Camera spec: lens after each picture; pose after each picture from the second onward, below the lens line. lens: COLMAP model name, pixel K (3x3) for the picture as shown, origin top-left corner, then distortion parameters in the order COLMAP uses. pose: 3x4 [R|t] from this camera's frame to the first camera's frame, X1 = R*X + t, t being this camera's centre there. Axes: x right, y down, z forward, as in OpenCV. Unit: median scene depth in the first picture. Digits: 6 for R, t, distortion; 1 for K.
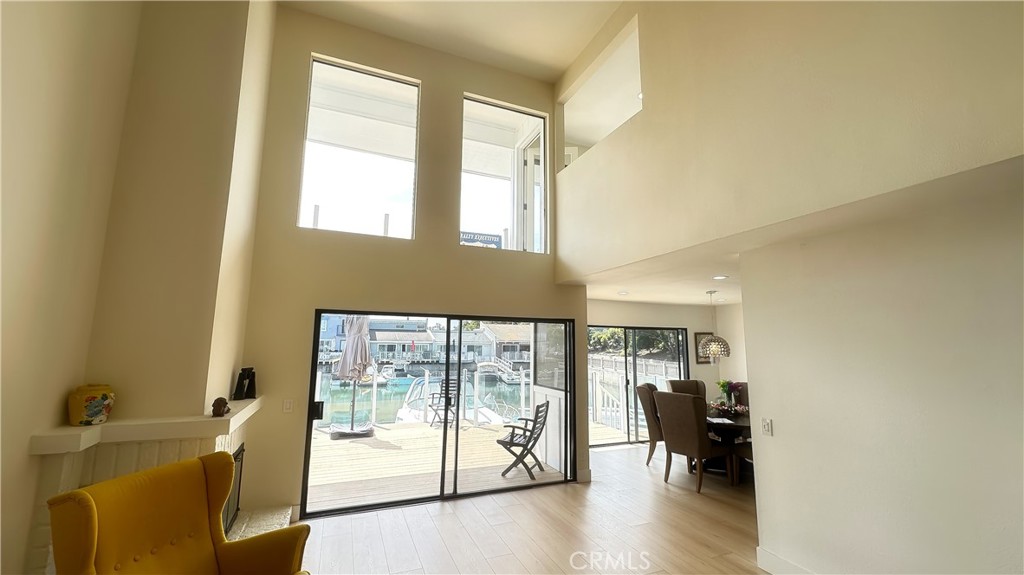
lens RADIAL K [[408.8, 0, 514.8], [0, 408.8, 288.0], [0, 0, 1]] dist [-0.001211, -0.000402]
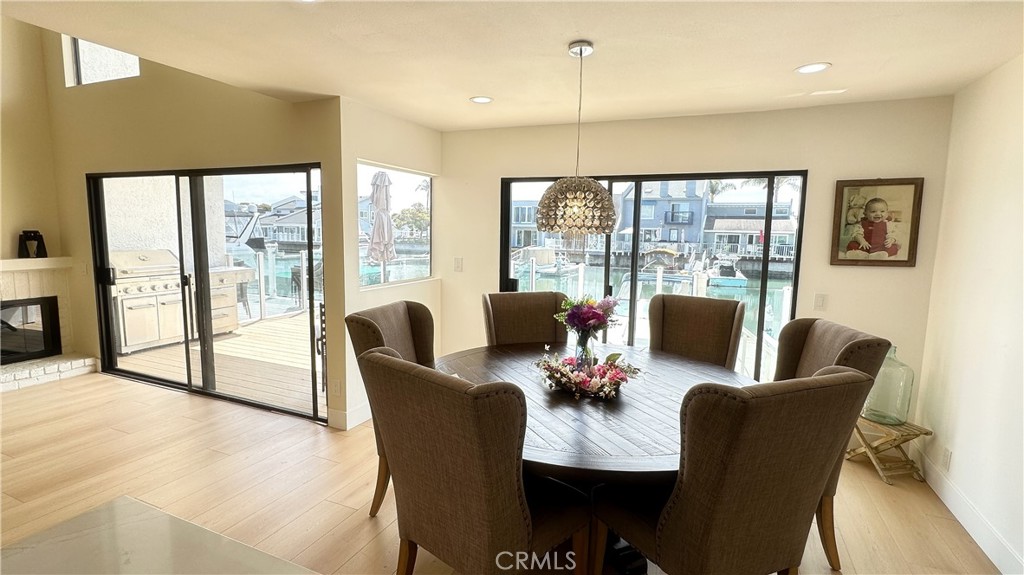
lens RADIAL K [[488.0, 0, 514.4], [0, 488.0, 285.7], [0, 0, 1]] dist [-0.011213, -0.000096]
pose [[0.691786, 0.085975, -0.716966, 0.602202], [0.085699, 0.976095, 0.199737, 0.094797], [0.716999, -0.199619, 0.667881, 0.511148]]
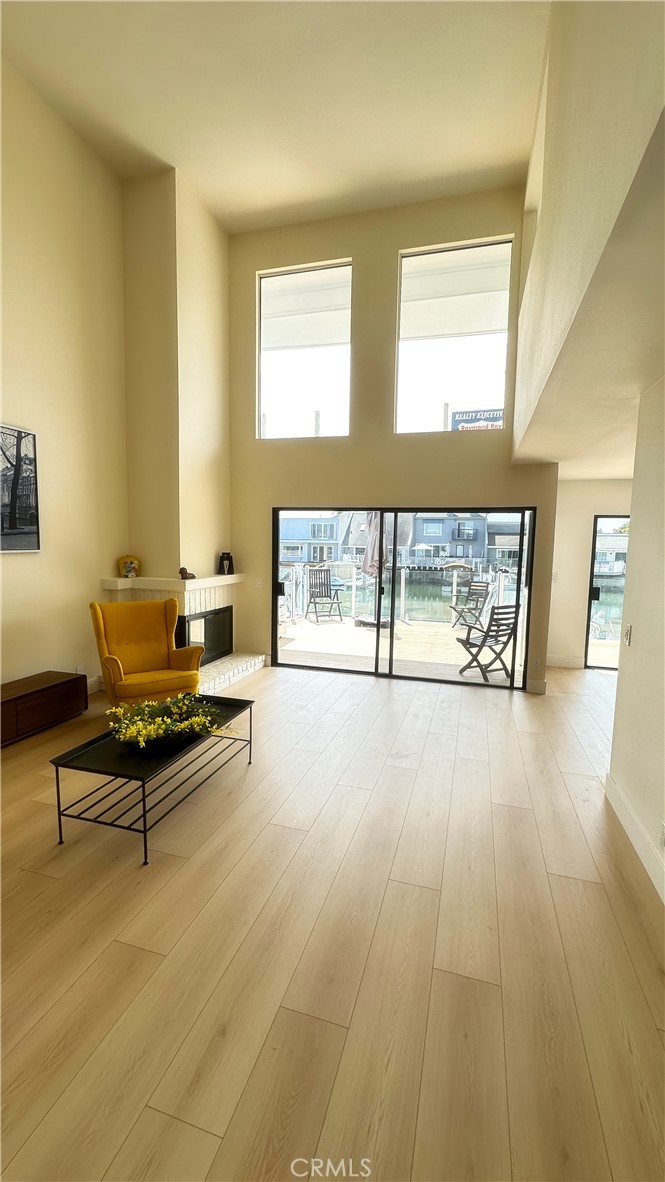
lens RADIAL K [[471.9, 0, 335.1], [0, 471.9, 593.9], [0, 0, 1]] dist [-0.001211, -0.000402]
pose [[0.772652, 0.070113, -0.630946, 0.319025], [0.073751, 0.977239, 0.198910, 0.020879], [0.630531, -0.200222, 0.749895, 0.004019]]
